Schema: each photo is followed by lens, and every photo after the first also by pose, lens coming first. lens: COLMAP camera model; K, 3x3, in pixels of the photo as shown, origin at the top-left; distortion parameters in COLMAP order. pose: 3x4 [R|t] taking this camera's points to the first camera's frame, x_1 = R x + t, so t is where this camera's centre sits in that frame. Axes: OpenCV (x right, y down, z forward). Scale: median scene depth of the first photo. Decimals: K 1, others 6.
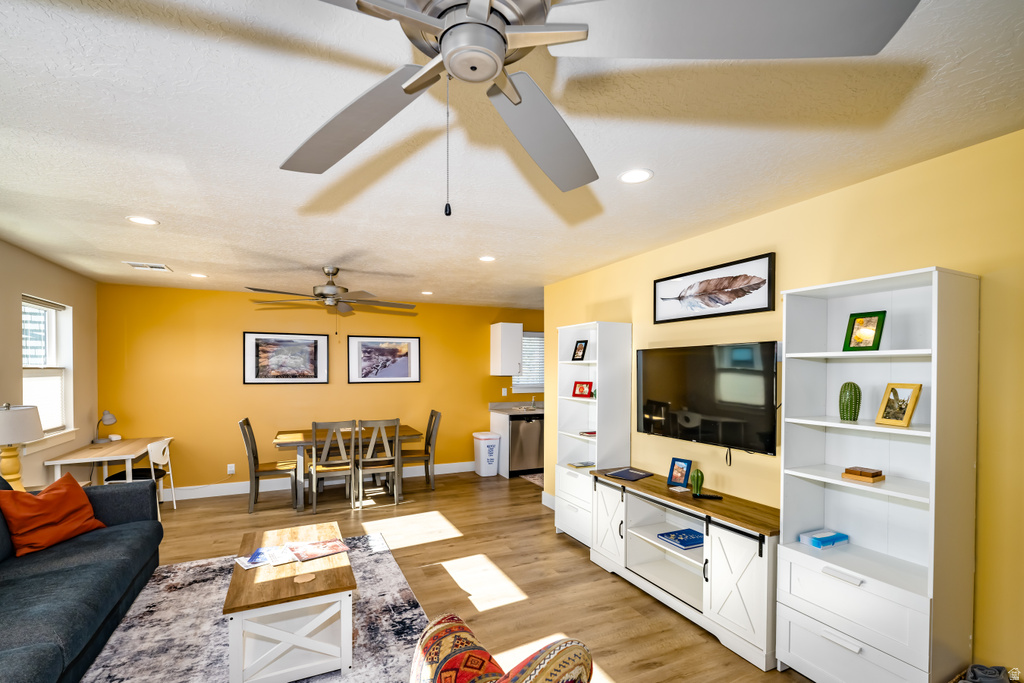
lens RADIAL K [[426.7, 0, 494.4], [0, 426.7, 375.9], [0, 0, 1]] dist [-0.002625, -0.000674]
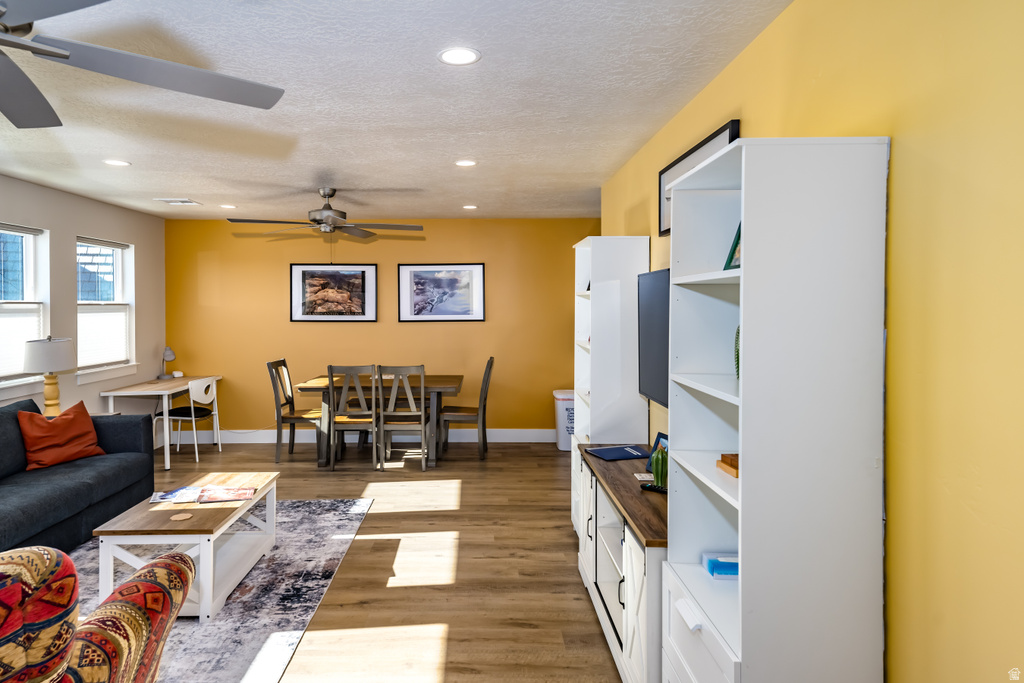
lens RADIAL K [[605.2, 0, 495.2], [0, 605.2, 314.1], [0, 0, 1]] dist [0.031762, 0.004719]
pose [[0.911458, 0.002998, -0.411383, 0.400059], [-0.003297, 0.999995, -0.000016, 0.002381], [0.411381, 0.001371, 0.911462, 0.004669]]
